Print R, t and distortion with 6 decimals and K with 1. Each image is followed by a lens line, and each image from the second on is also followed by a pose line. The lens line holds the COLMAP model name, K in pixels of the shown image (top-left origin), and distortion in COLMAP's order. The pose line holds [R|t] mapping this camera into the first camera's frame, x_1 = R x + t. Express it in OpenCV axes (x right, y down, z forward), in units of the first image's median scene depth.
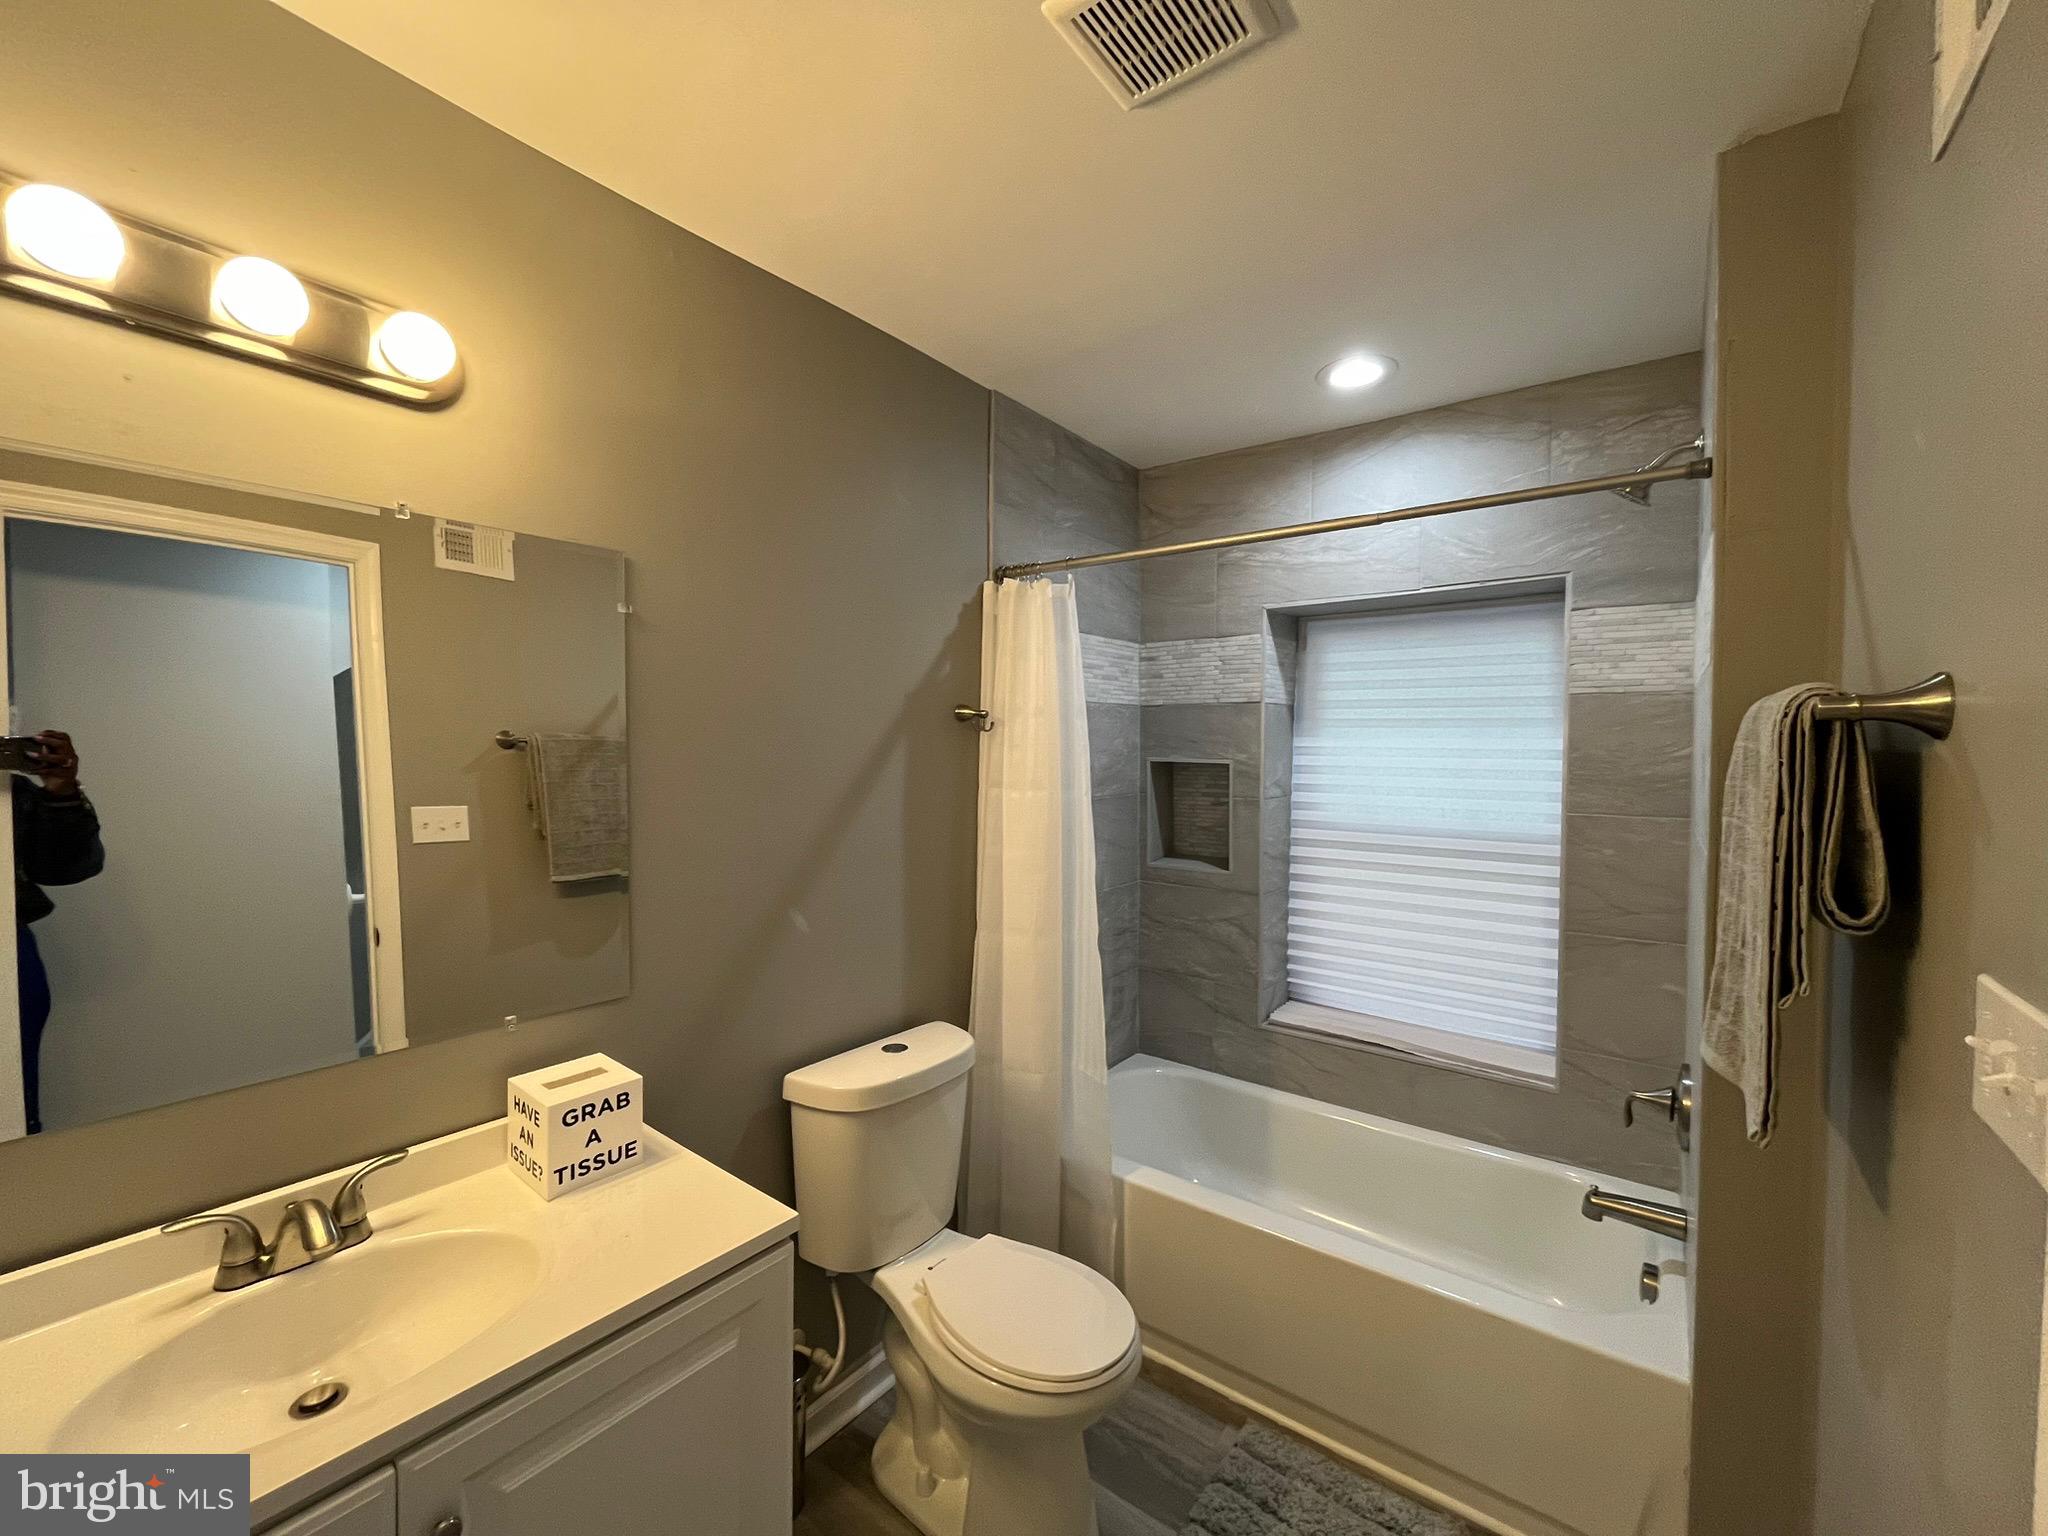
lens RADIAL K [[831.6, 0, 1017.9], [0, 831.6, 767.3], [0, 0, 1]] dist [-0.002821, 0.000027]
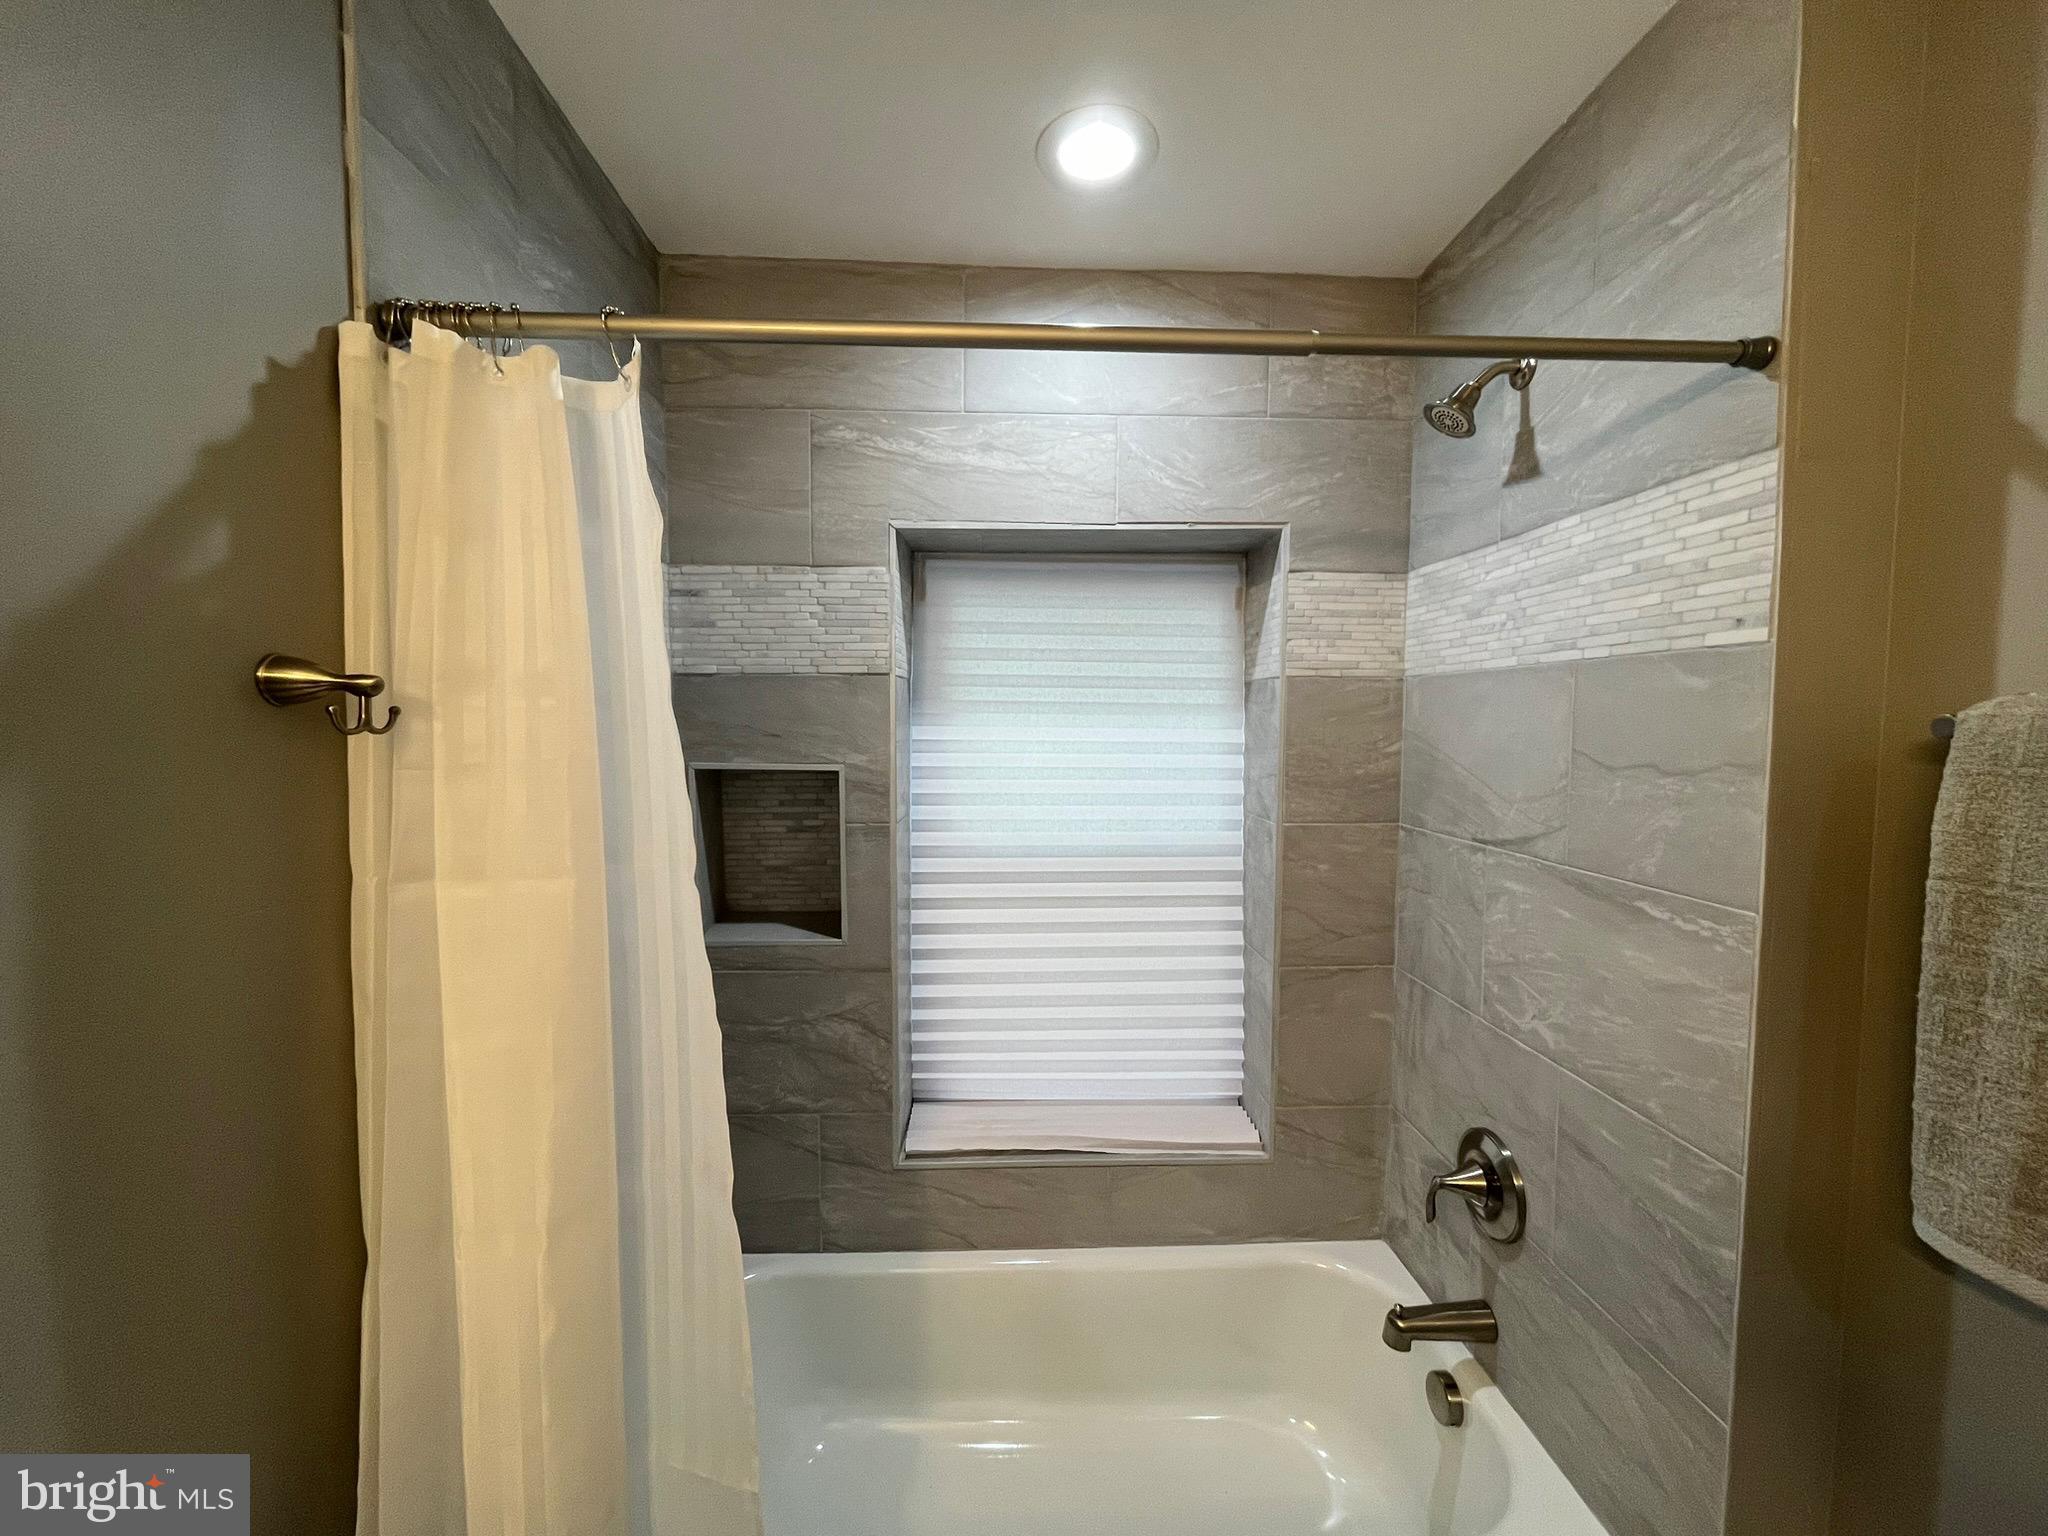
lens RADIAL K [[831.6, 0, 1017.9], [0, 831.6, 767.3], [0, 0, 1]] dist [-0.002821, 0.000027]
pose [[0.768242, -0.040161, 0.638898, -0.047385], [0.018570, 0.999008, 0.040468, -0.032570], [-0.639890, -0.019225, 0.768226, 0.471630]]
